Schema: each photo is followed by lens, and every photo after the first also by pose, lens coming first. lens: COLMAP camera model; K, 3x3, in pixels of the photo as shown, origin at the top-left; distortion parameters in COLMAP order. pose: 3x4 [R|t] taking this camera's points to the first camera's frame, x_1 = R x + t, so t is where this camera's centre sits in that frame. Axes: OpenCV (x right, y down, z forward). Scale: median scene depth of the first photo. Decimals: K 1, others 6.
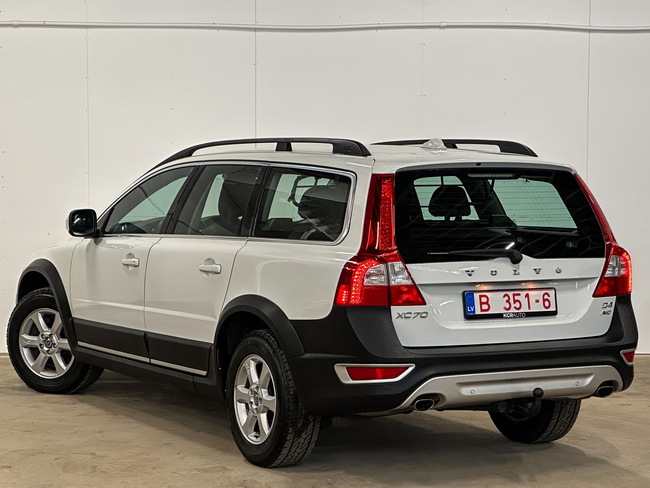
lens RADIAL K [[1901.5, 0, 326.1], [0, 1901.5, 248.6], [0, 0, 1]] dist [-0.015493, 0.000000]
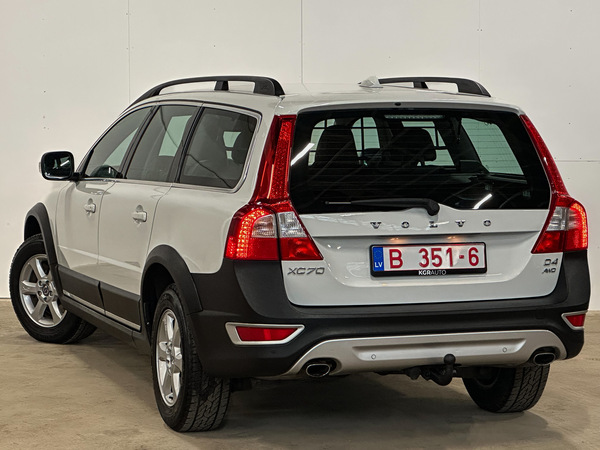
lens RADIAL K [[1899.0, 0, 298.0], [0, 1899.0, 222.5], [0, 0, 1]] dist [-0.057185, 0.000000]
pose [[0.983941, 0.011753, -0.178105, 0.193200], [-0.008534, 0.999786, 0.018827, -0.004880], [0.178288, -0.017004, 0.983831, 0.103166]]
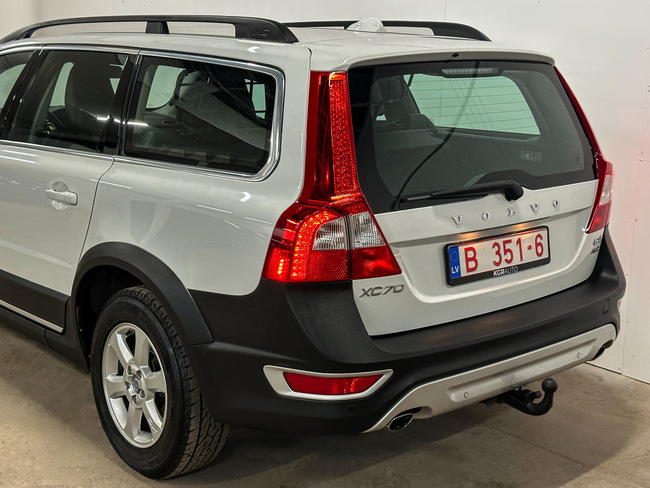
lens RADIAL K [[1002.2, 0, 322.8], [0, 1002.2, 243.8], [0, 0, 1]] dist [0.088728, 0.000000]
pose [[0.981915, -0.033764, 0.186286, -0.037382], [0.004458, 0.987819, 0.155544, -0.033470], [-0.189269, -0.151900, 0.970105, 0.639055]]
